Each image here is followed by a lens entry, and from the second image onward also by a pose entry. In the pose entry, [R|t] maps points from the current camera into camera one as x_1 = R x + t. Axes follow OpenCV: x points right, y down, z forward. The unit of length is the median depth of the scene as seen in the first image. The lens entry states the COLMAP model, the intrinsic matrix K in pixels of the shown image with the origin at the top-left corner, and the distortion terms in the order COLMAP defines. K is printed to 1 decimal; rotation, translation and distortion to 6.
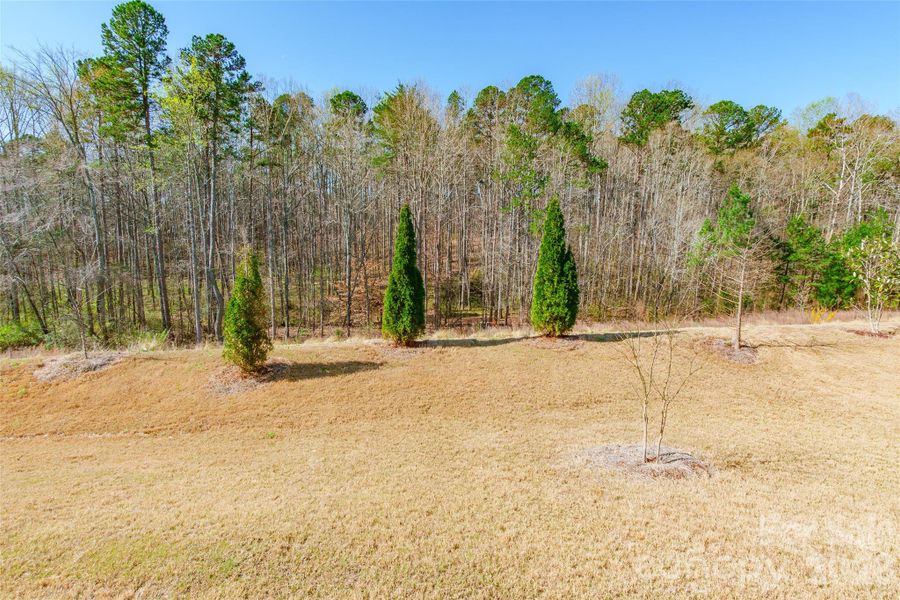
lens RADIAL K [[418.6, 0, 449.6], [0, 418.6, 297.5], [0, 0, 1]] dist [-0.003200, -0.000668]
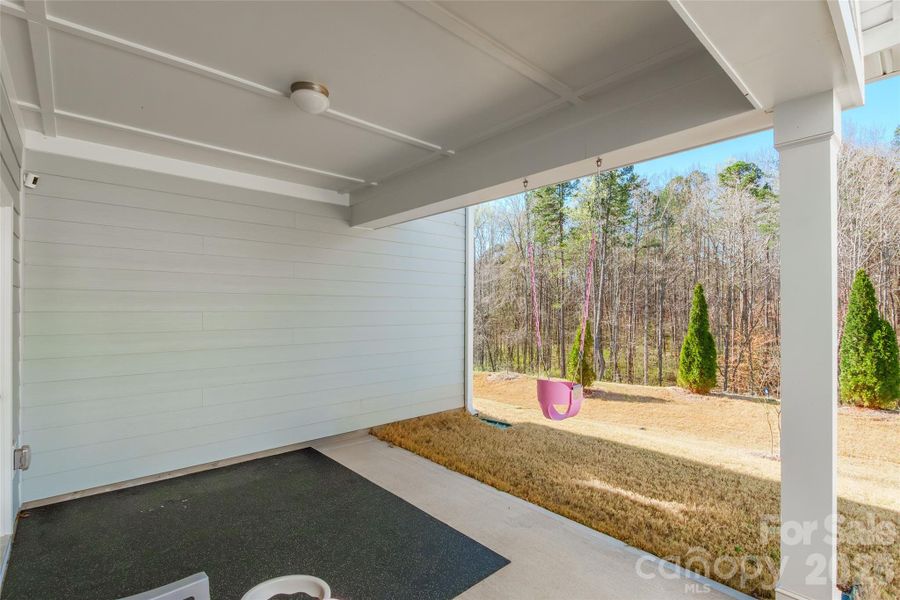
lens RADIAL K [[418.6, 0, 450.0], [0, 418.6, 302.4], [0, 0, 1]] dist [-0.003200, -0.000668]
pose [[0.632315, -0.023034, -0.774369, 0.114389], [-0.103121, 0.988161, -0.113597, 0.018089], [0.767818, 0.151683, 0.622453, -0.111393]]
